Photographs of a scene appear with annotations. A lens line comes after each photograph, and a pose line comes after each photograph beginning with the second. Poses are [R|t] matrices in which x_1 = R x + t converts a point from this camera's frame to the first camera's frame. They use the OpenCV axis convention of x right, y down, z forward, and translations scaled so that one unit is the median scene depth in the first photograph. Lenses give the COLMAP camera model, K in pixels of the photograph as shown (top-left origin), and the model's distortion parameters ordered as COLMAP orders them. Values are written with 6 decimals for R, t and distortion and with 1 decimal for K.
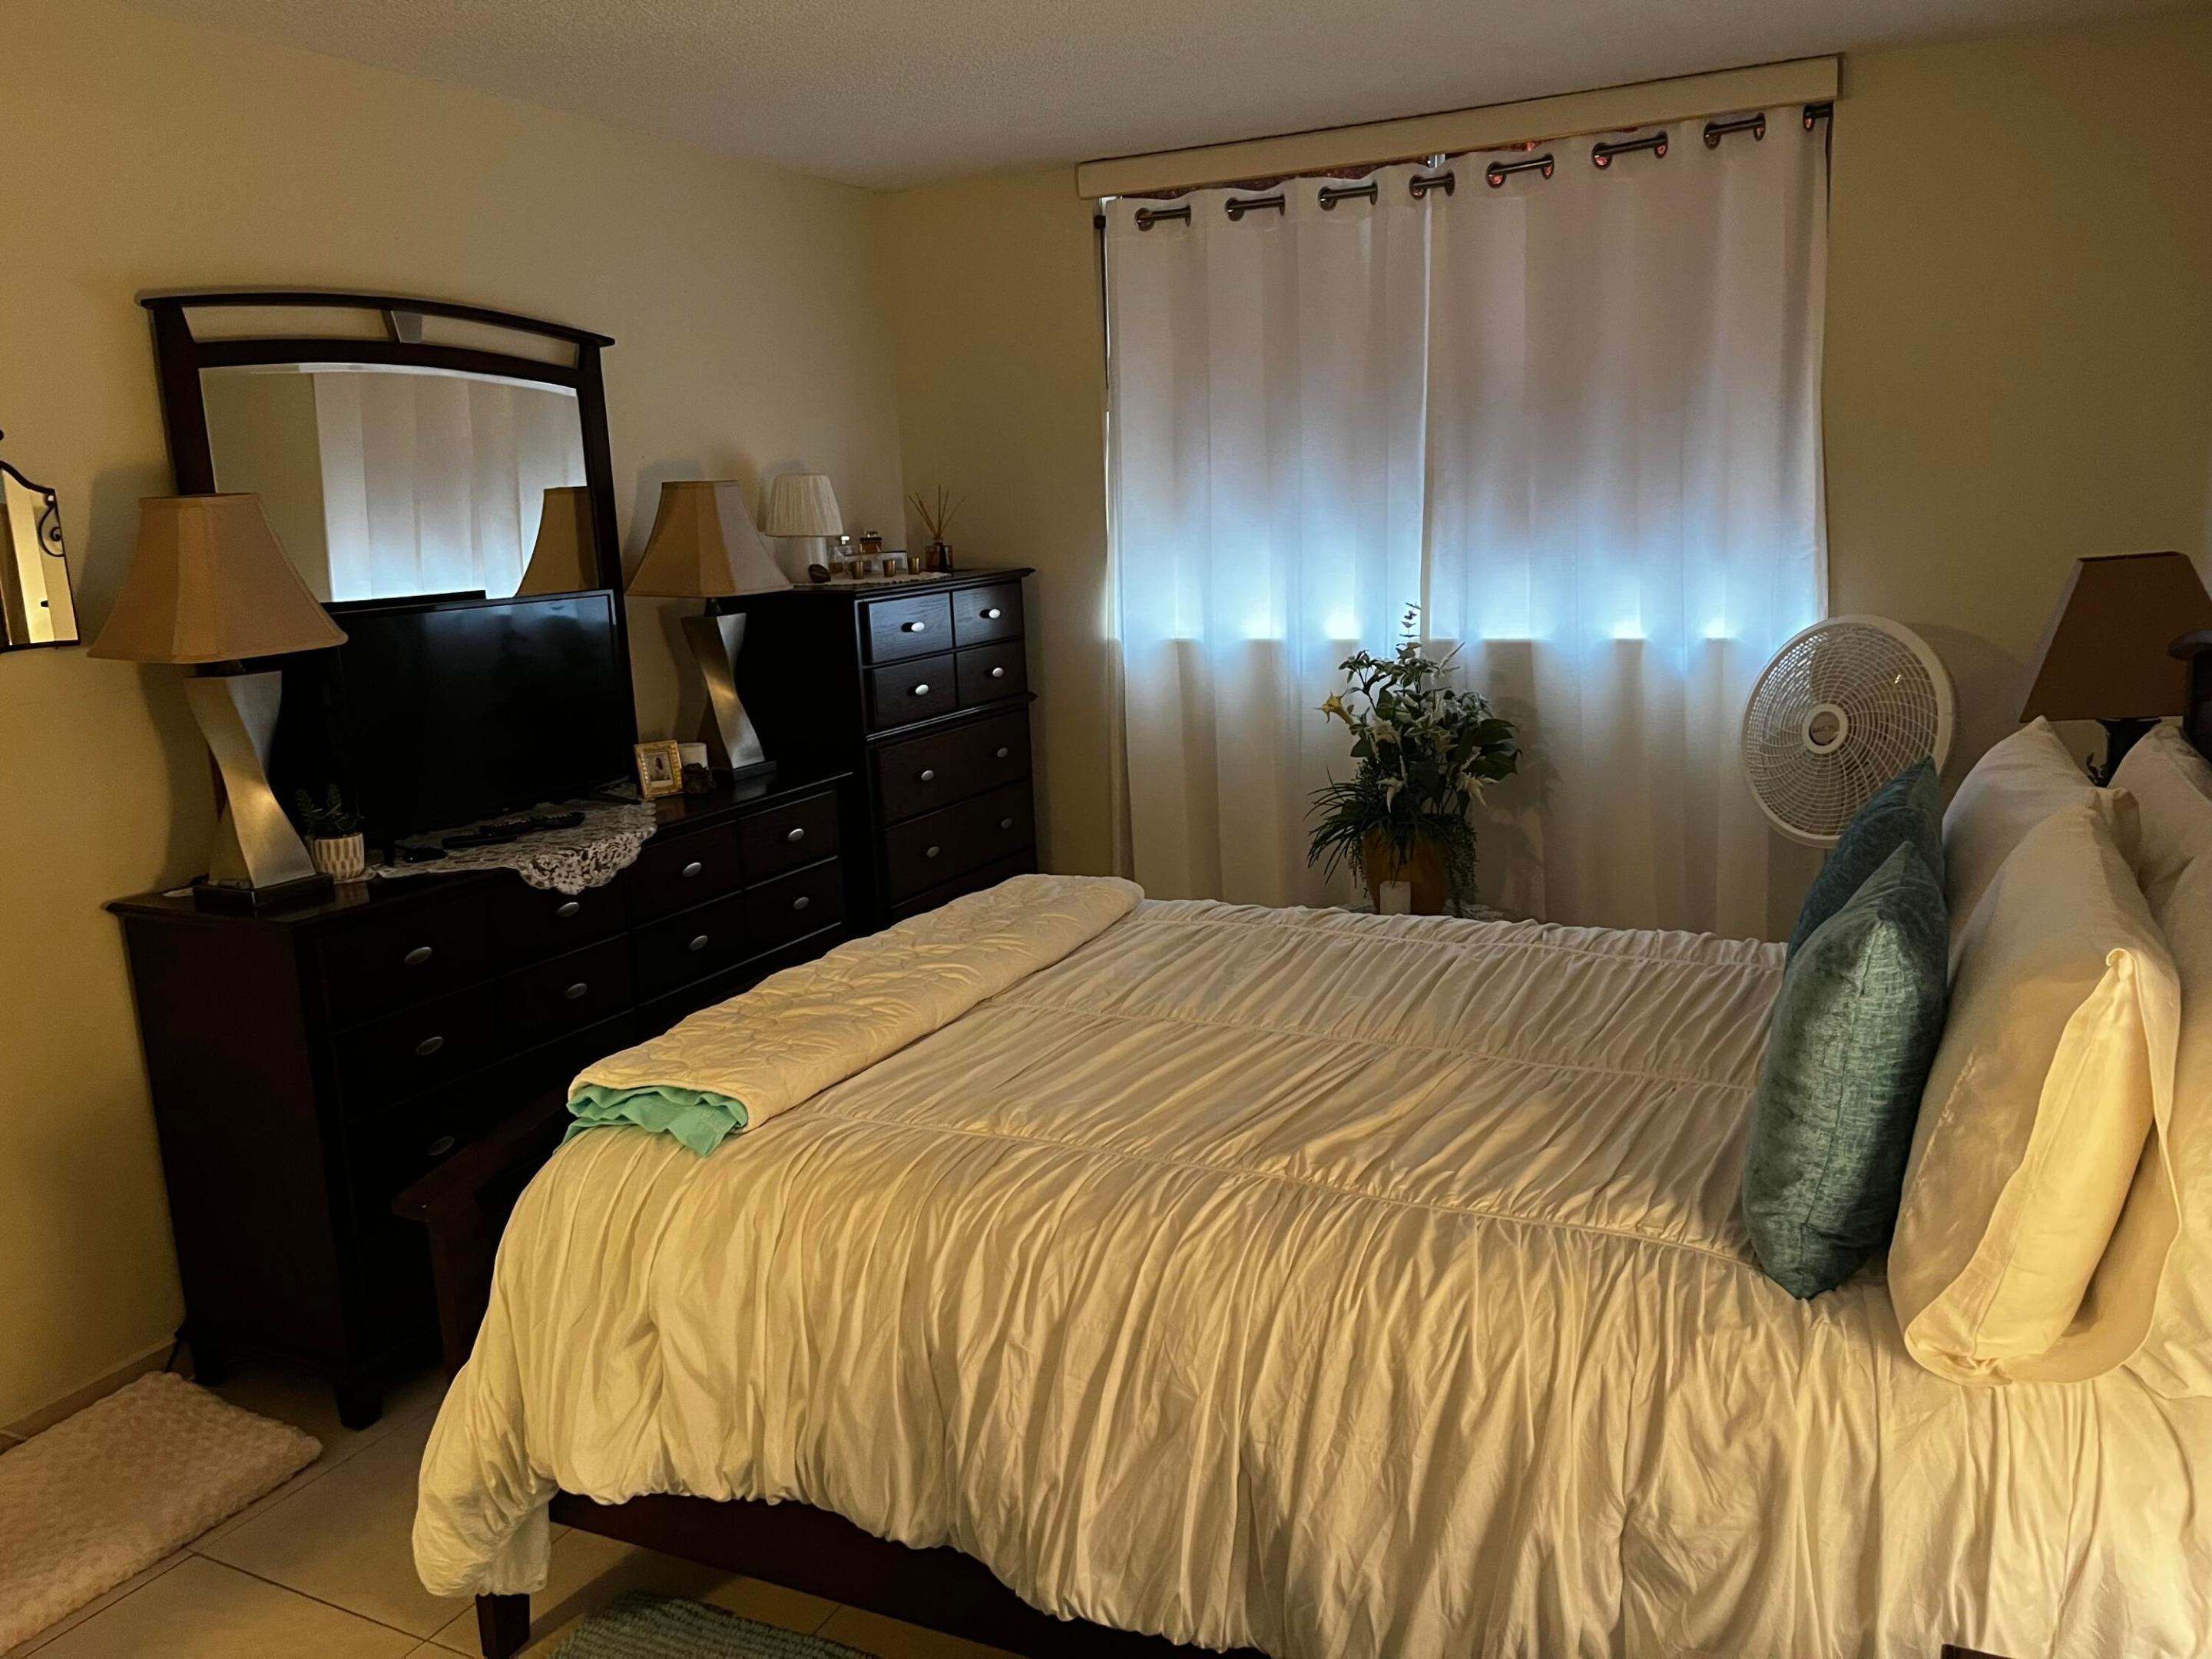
lens RADIAL K [[1708.0, 0, 1106.0], [0, 1708.0, 829.5], [0, 0, 1]] dist [0.047321, -0.068545]
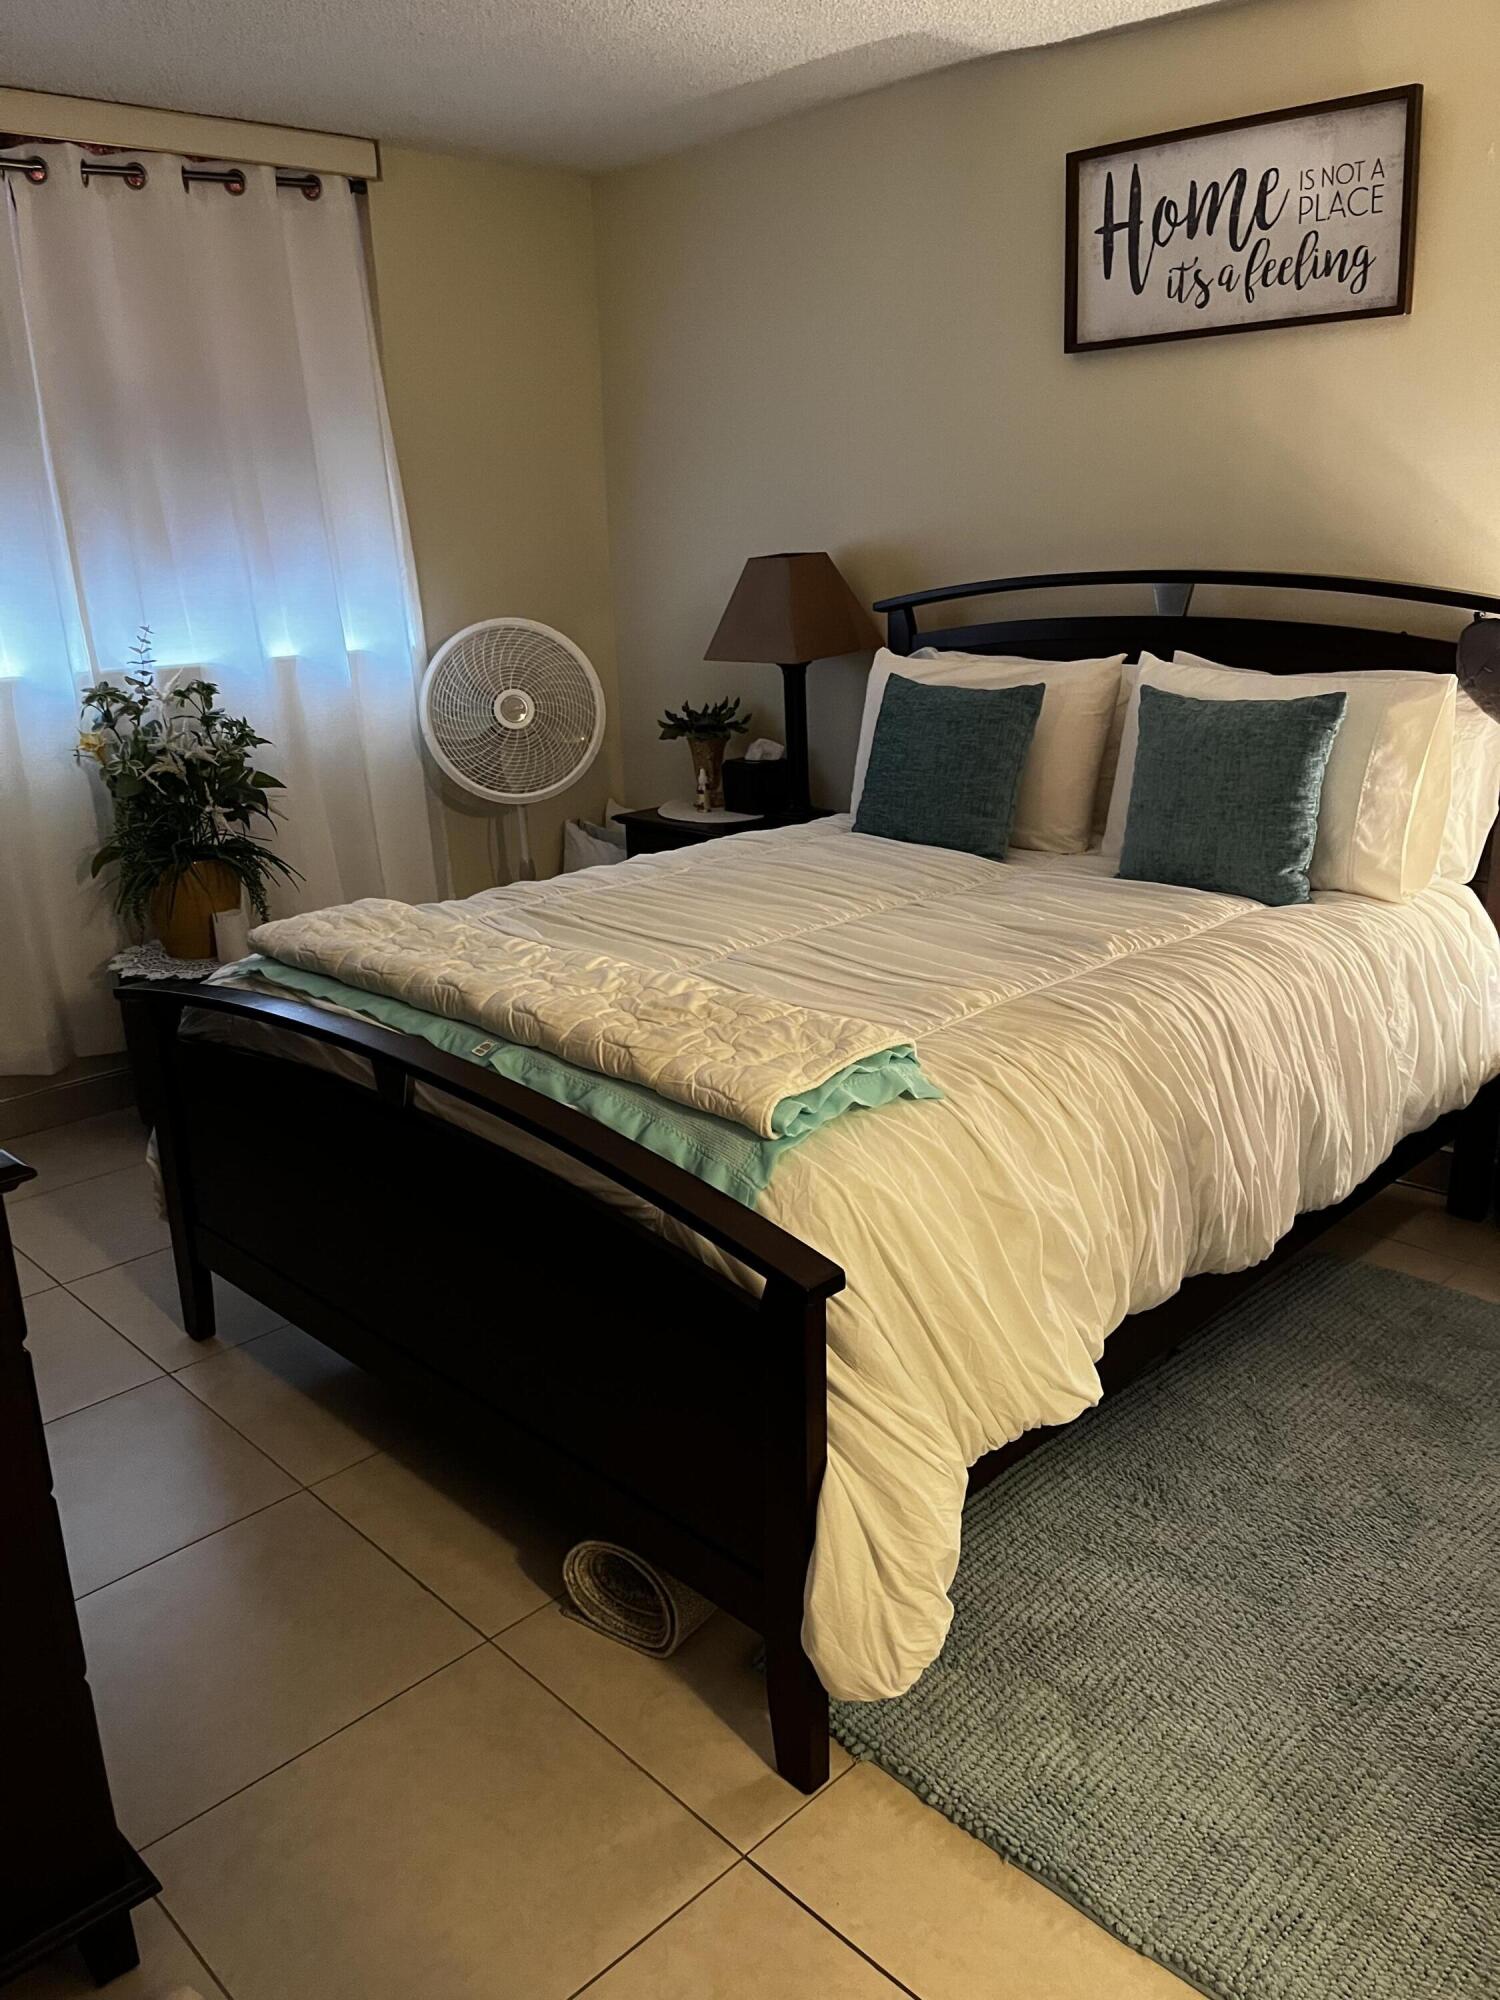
lens RADIAL K [[1544.3, 0, 772.4], [0, 1544.3, 1004.7], [0, 0, 1]] dist [0.047321, -0.068545]
pose [[0.296805, -0.252698, 0.920897, -0.608942], [0.198862, 0.959566, 0.199216, -0.036874], [-0.934003, 0.124003, 0.335056, 0.442246]]
